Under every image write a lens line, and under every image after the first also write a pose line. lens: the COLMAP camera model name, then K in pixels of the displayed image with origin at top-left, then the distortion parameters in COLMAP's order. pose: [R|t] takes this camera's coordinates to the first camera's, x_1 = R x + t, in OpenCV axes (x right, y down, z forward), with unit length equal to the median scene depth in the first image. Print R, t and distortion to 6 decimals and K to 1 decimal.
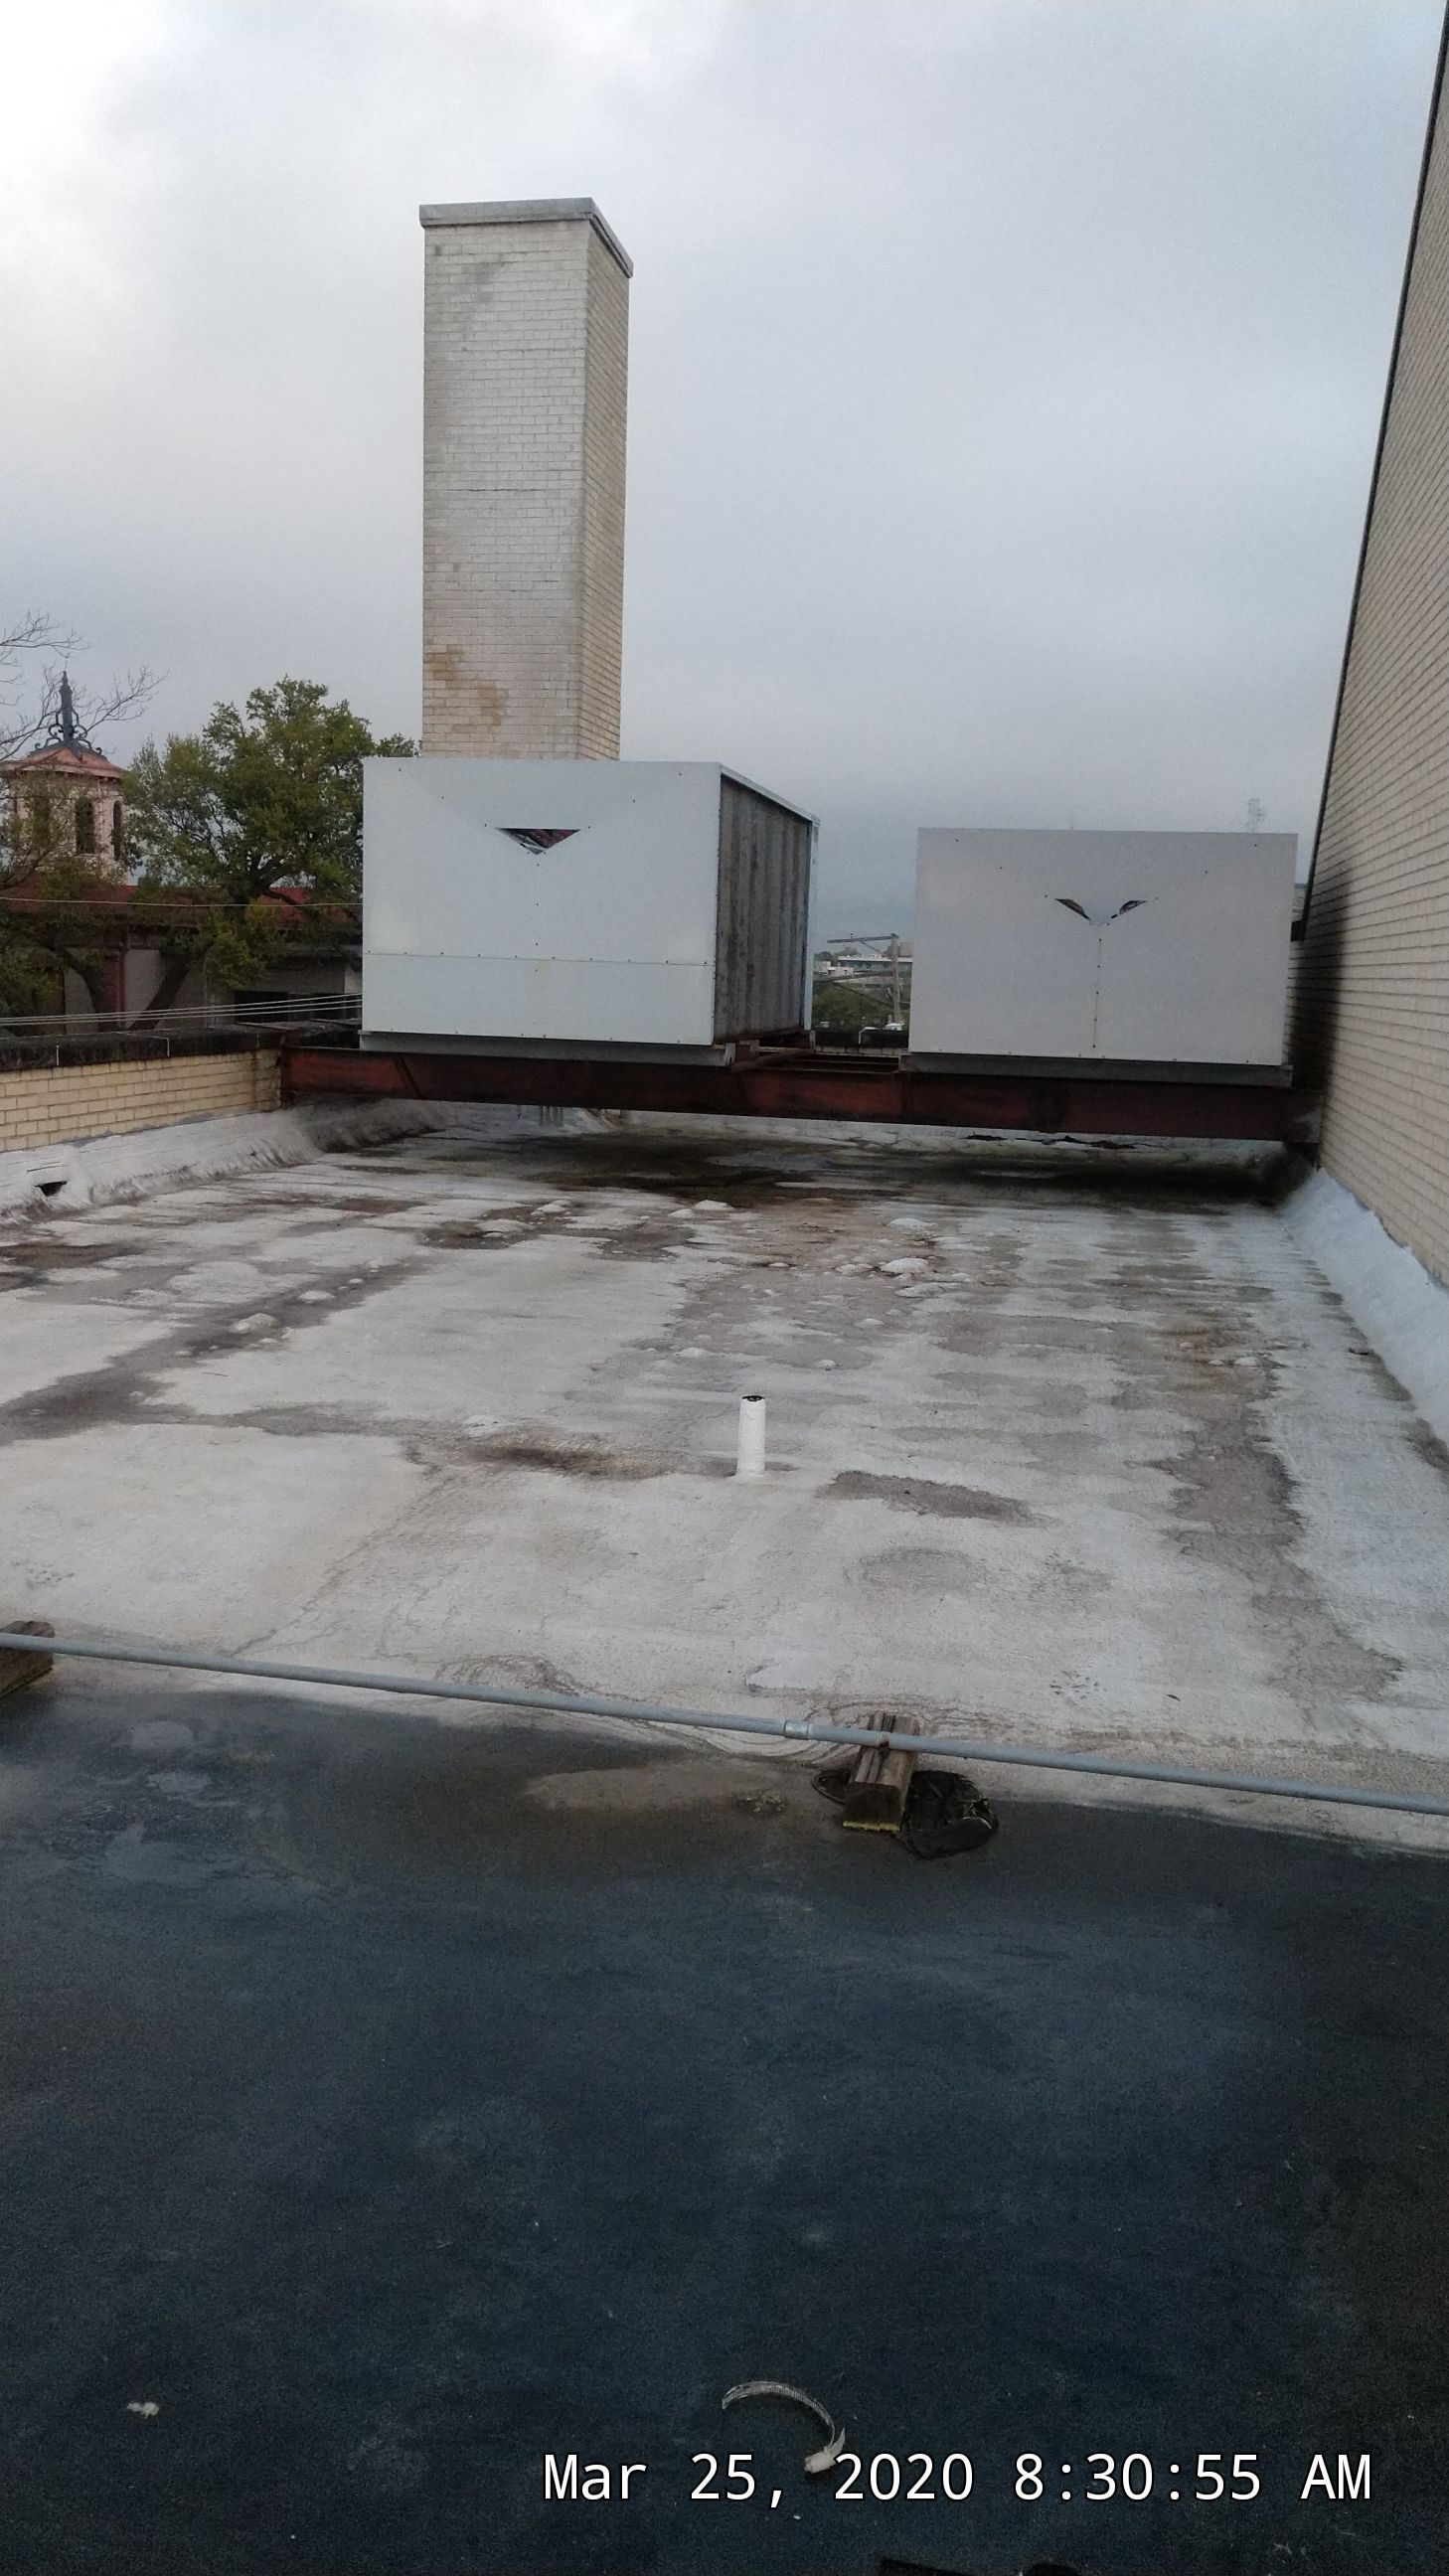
lens RADIAL K [[1951.6, 0, 731.3], [0, 1951.6, 1287.7], [0, 0, 1]] dist [0.030599, -0.002707]
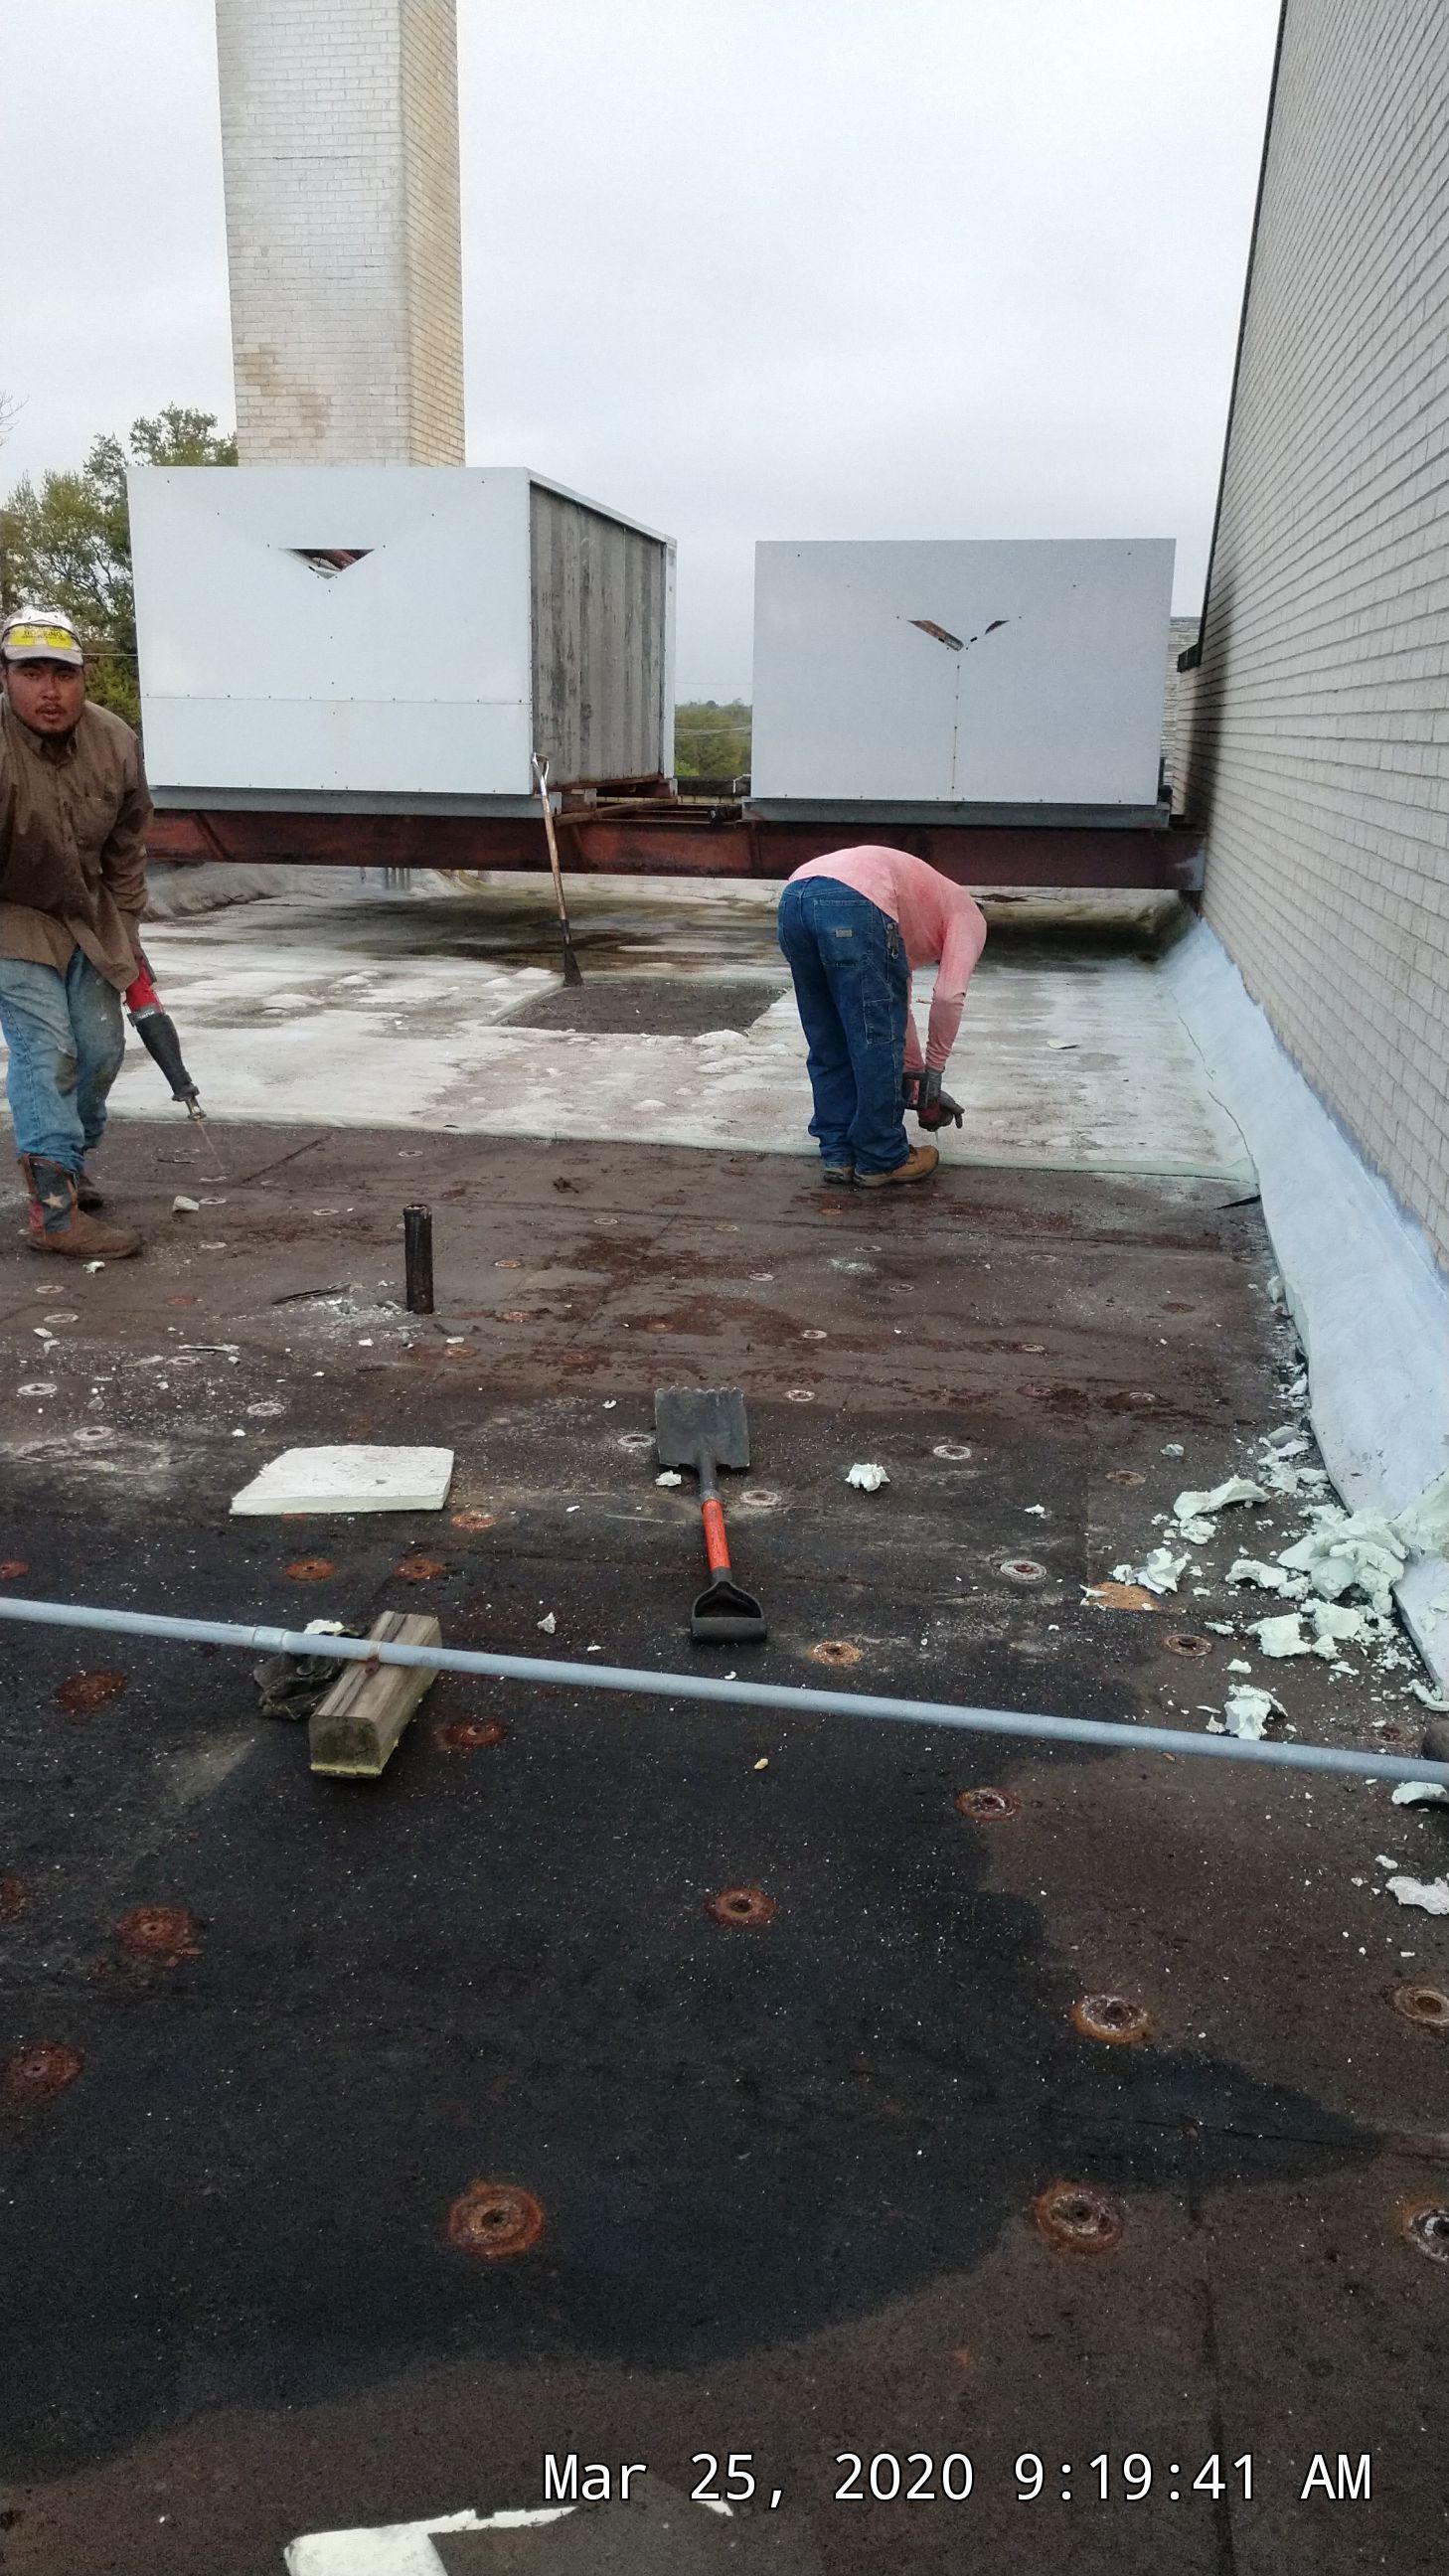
lens RADIAL K [[1951.6, 0, 721.3], [0, 1951.6, 1290.8], [0, 0, 1]] dist [0.030599, -0.002707]
pose [[0.999729, -0.021878, 0.007936, 0.054024], [0.020766, 0.992526, 0.120254, -0.002353], [-0.010507, -0.120057, 0.992711, 0.056483]]
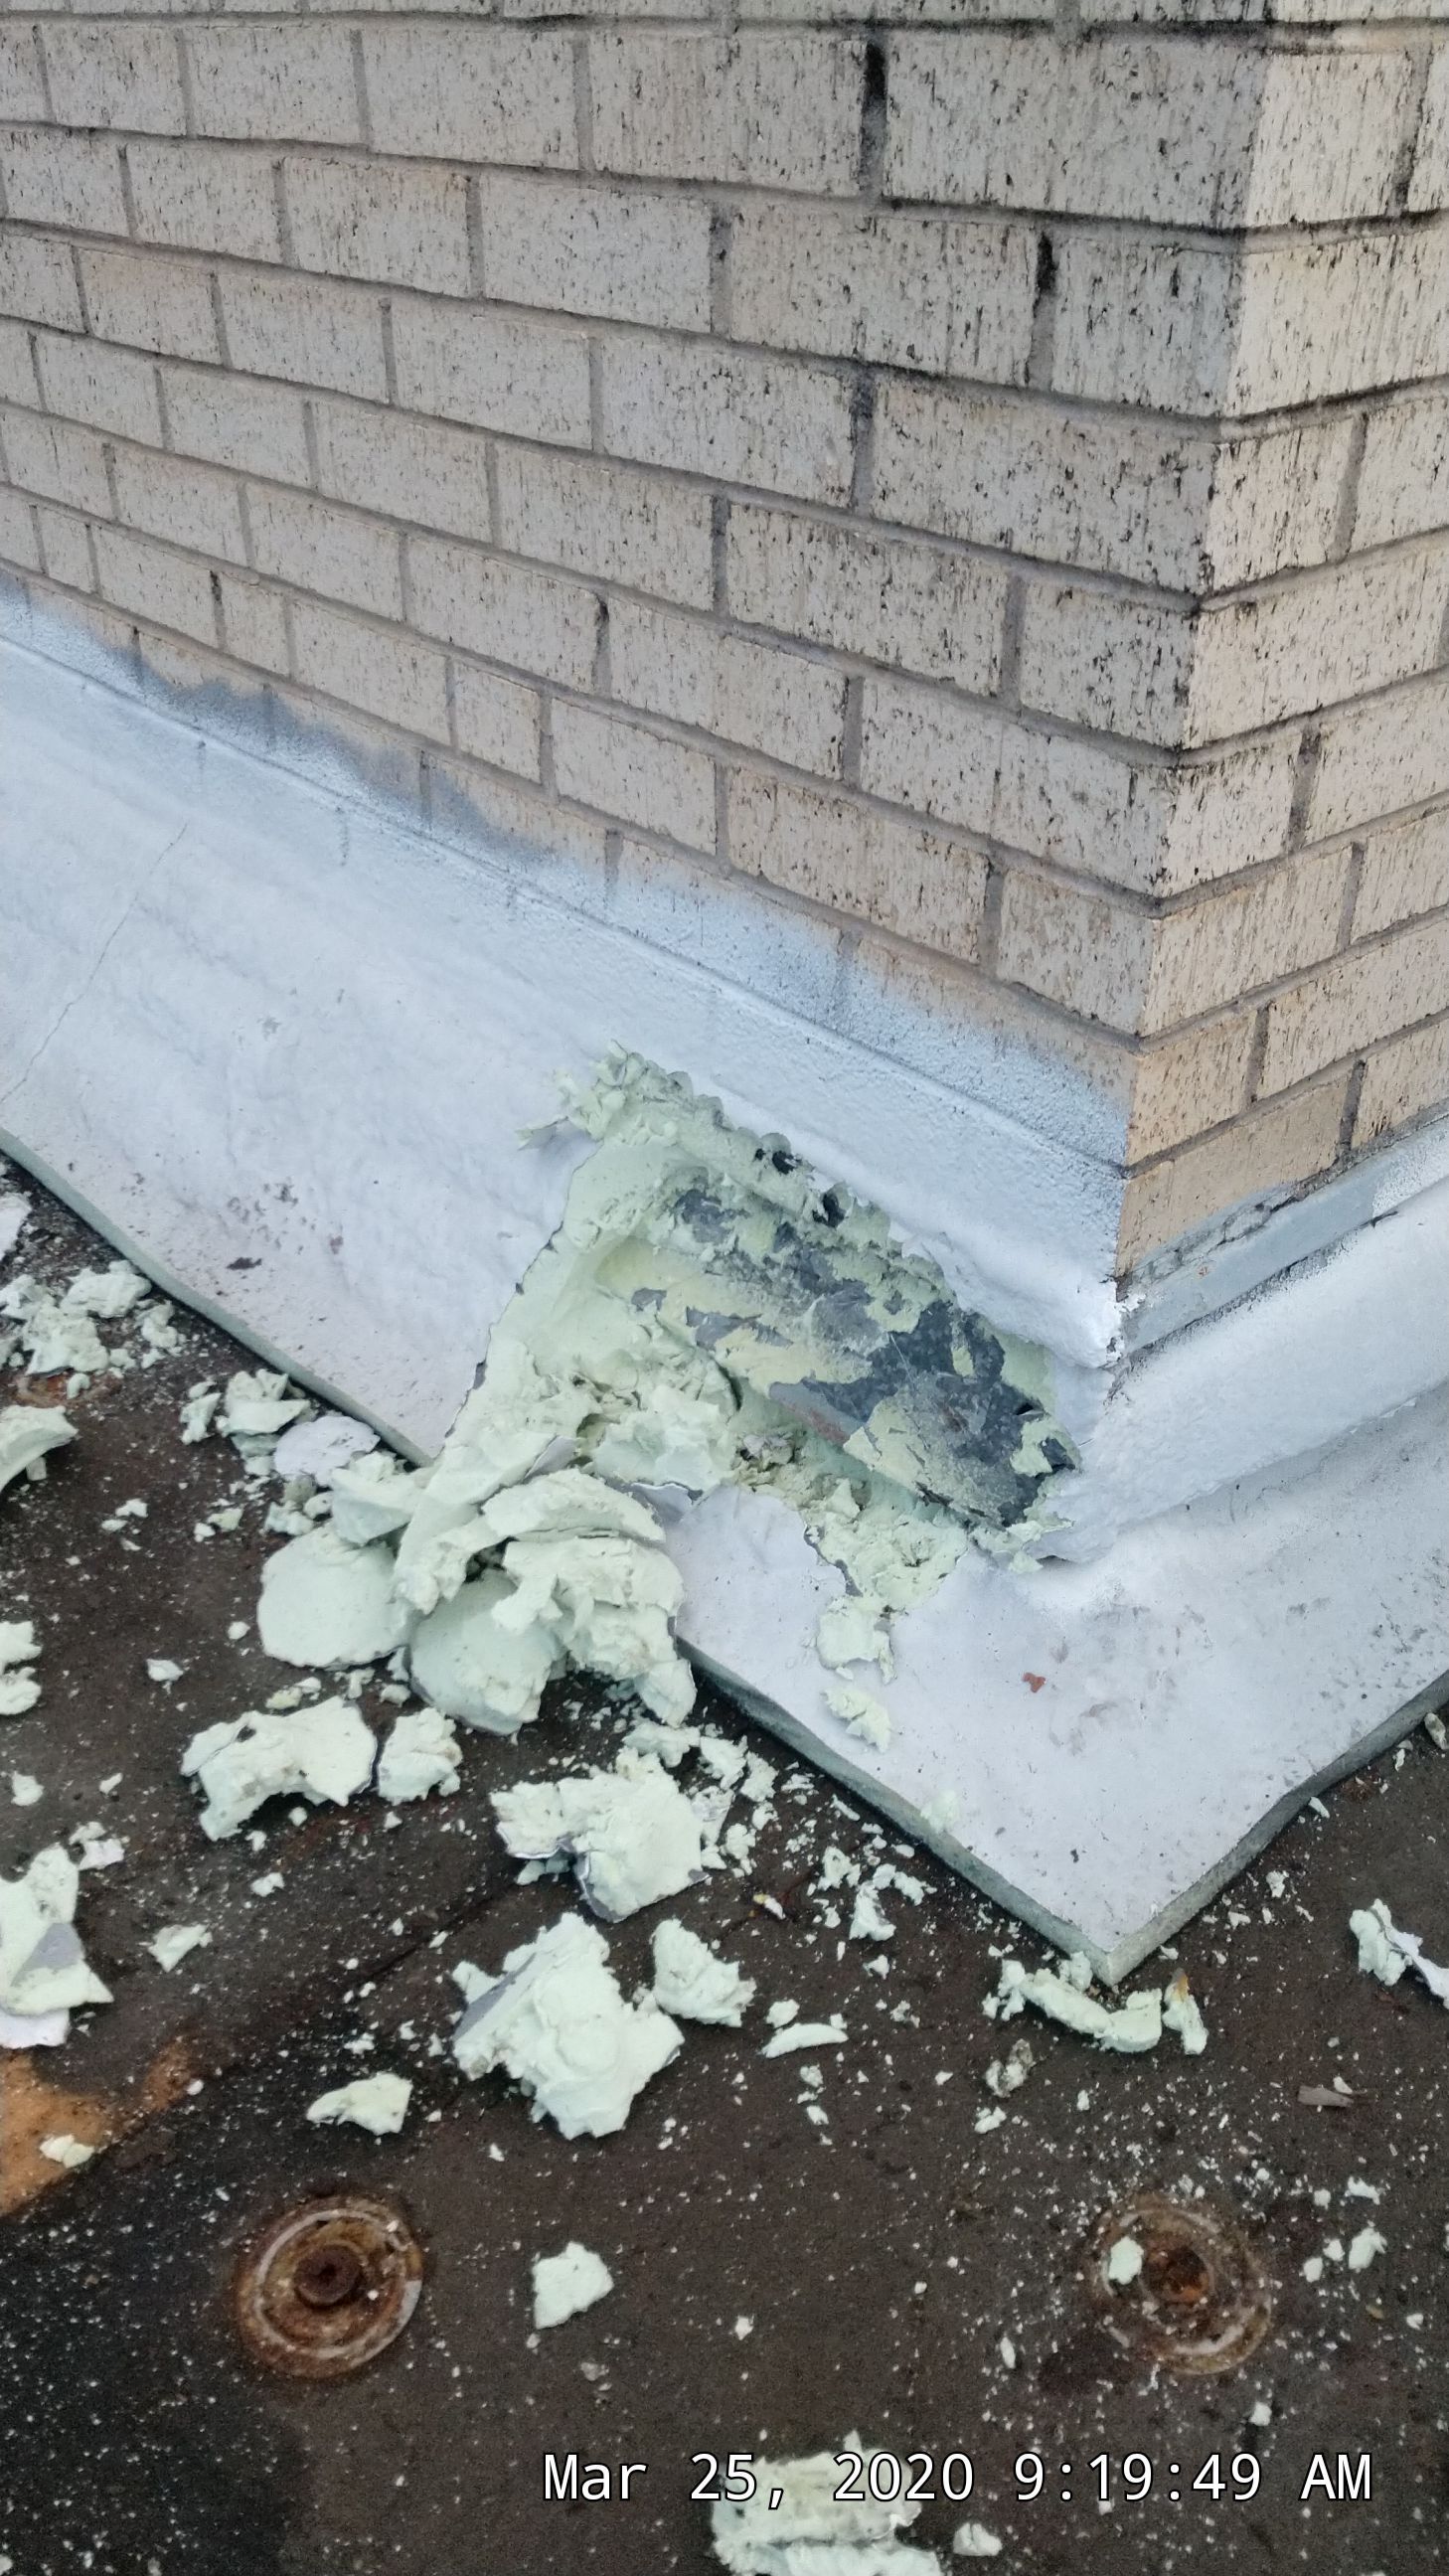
lens RADIAL K [[1951.6, 0, 731.4], [0, 1951.6, 1279.5], [0, 0, 1]] dist [0.030599, -0.002707]
pose [[0.621229, -0.451144, 0.640736, 0.087881], [0.148969, 0.870732, 0.468651, 0.010965], [-0.769339, -0.195690, 0.608131, 0.218362]]
